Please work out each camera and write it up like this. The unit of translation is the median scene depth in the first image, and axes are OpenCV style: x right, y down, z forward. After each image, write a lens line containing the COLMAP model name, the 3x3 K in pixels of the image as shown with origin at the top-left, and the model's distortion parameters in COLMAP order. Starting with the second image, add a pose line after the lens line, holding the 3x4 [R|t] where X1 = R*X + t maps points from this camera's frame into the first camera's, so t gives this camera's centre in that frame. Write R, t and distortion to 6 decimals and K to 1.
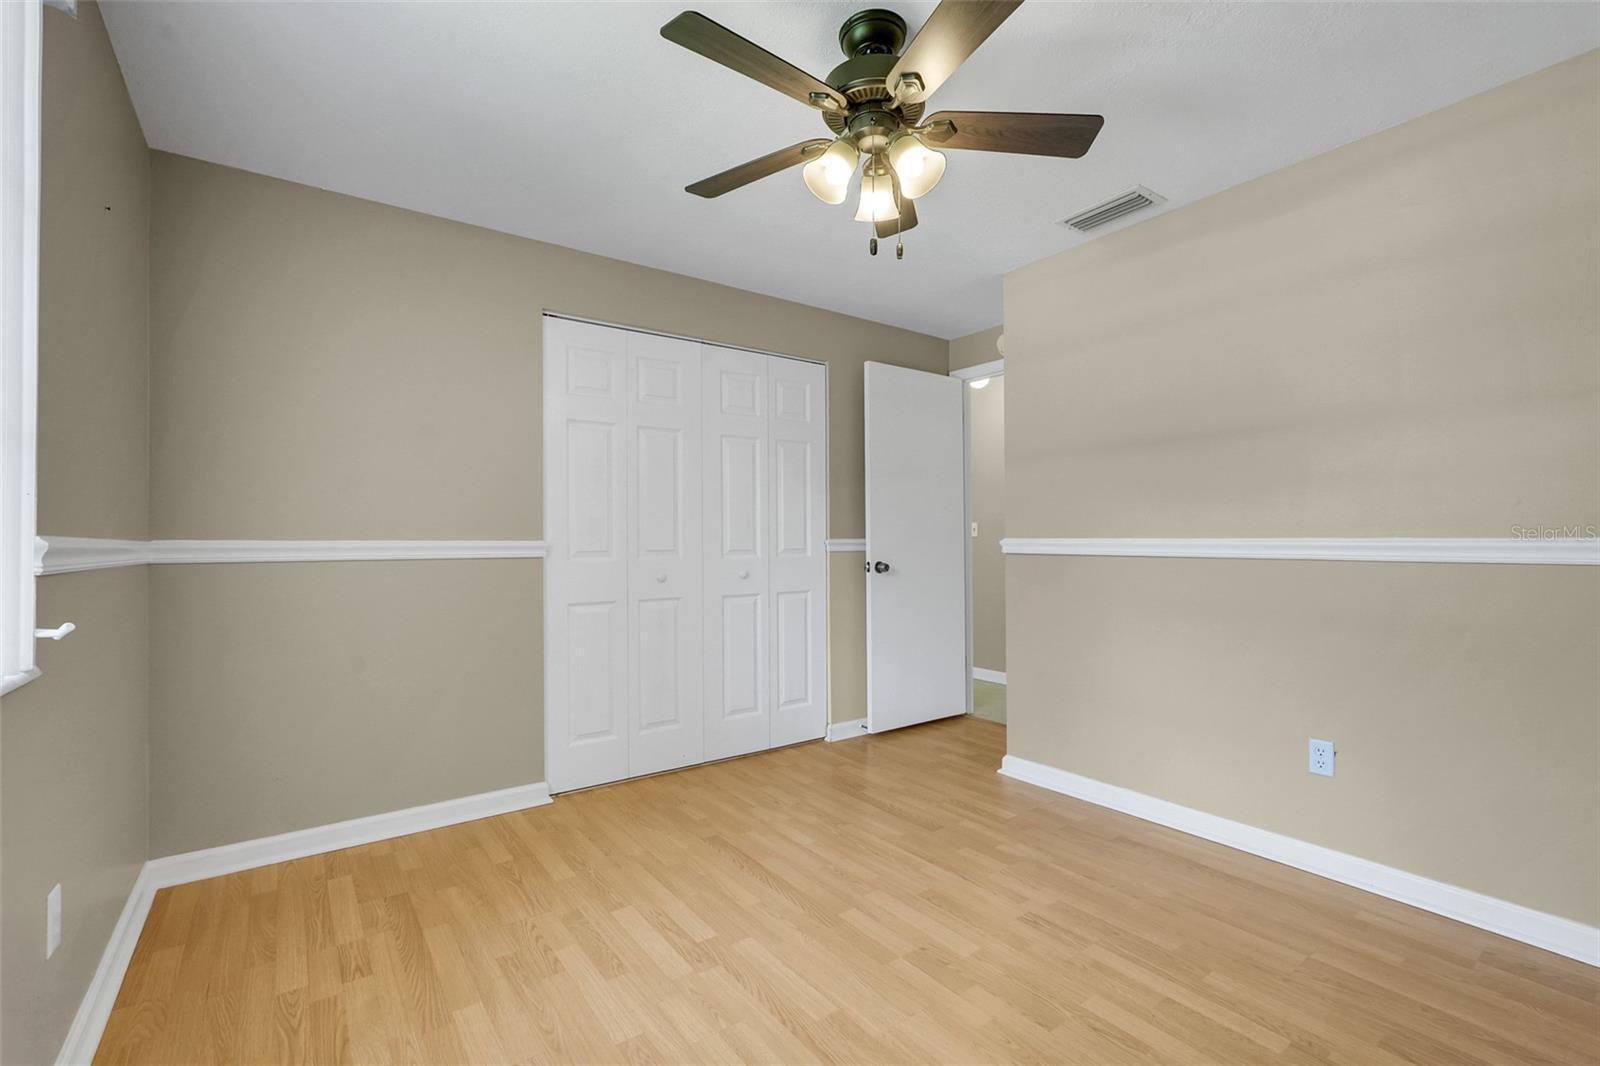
lens RADIAL K [[716.3, 0, 801.6], [0, 716.3, 533.6], [0, 0, 1]] dist [-0.002428, -0.000232]
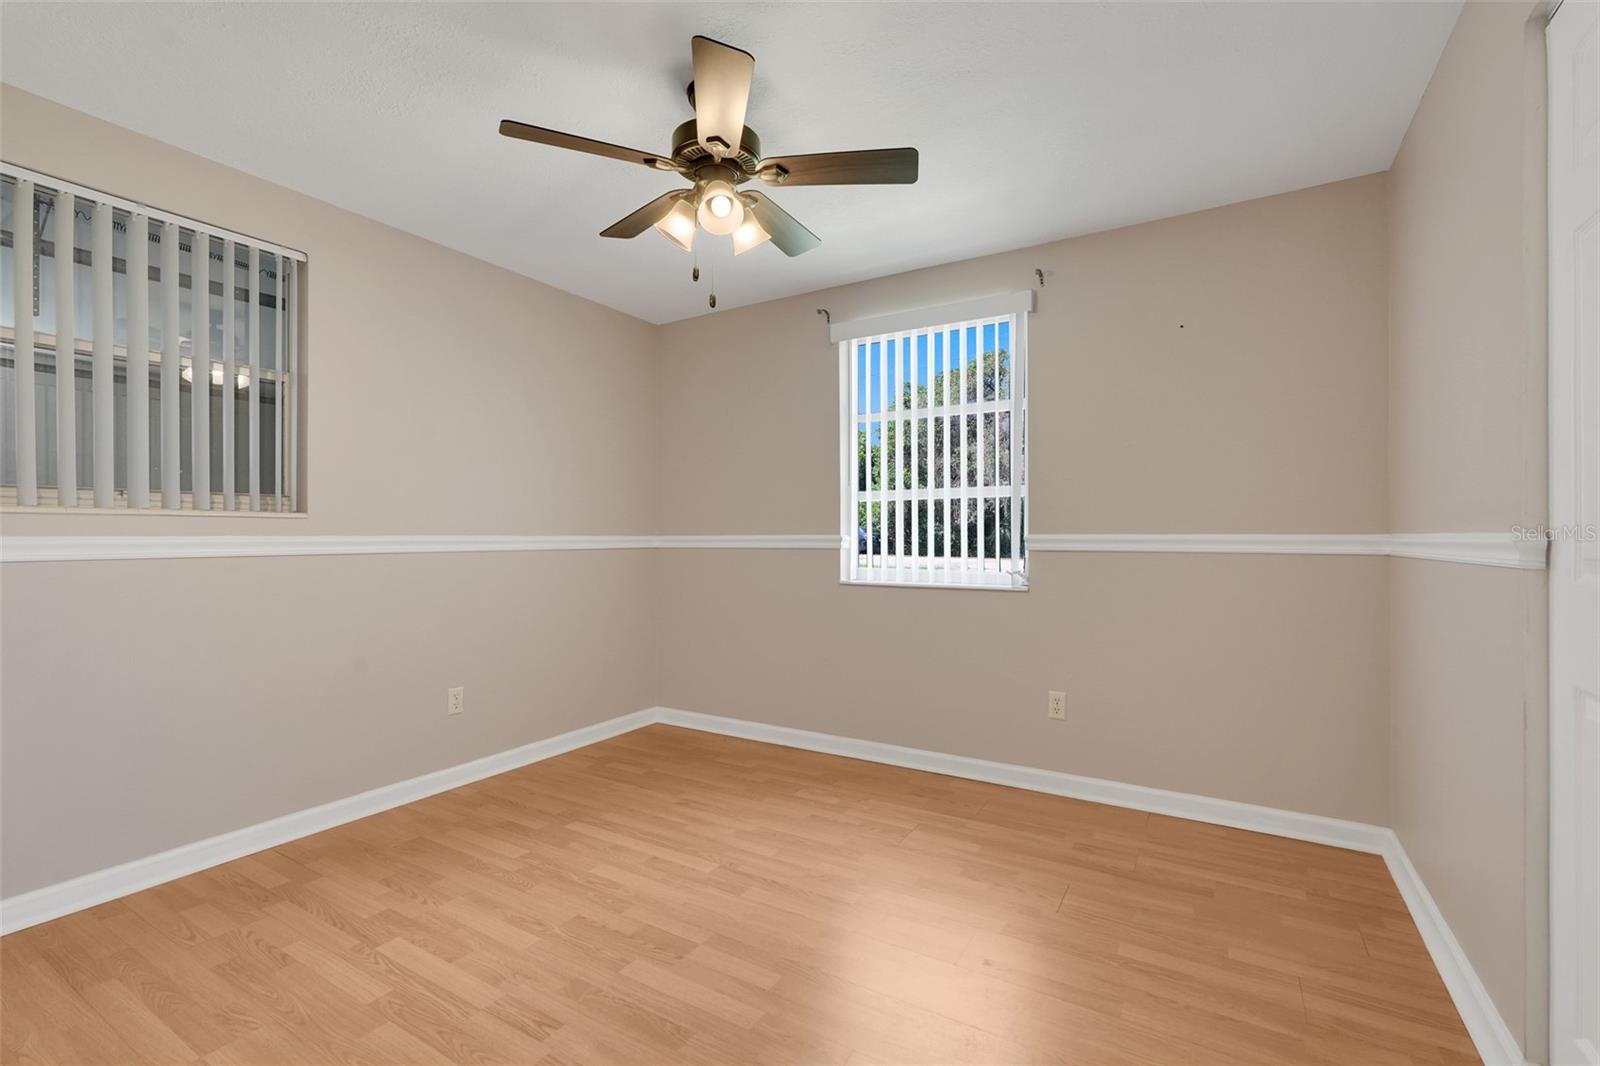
lens RADIAL K [[716.3, 0, 796.3], [0, 716.3, 530.8], [0, 0, 1]] dist [-0.002428, -0.000232]
pose [[-0.930461, -0.001303, -0.366389, 0.383722], [0.007359, 0.999726, -0.022243, 0.025712], [0.366318, -0.023393, -0.930196, 1.999053]]
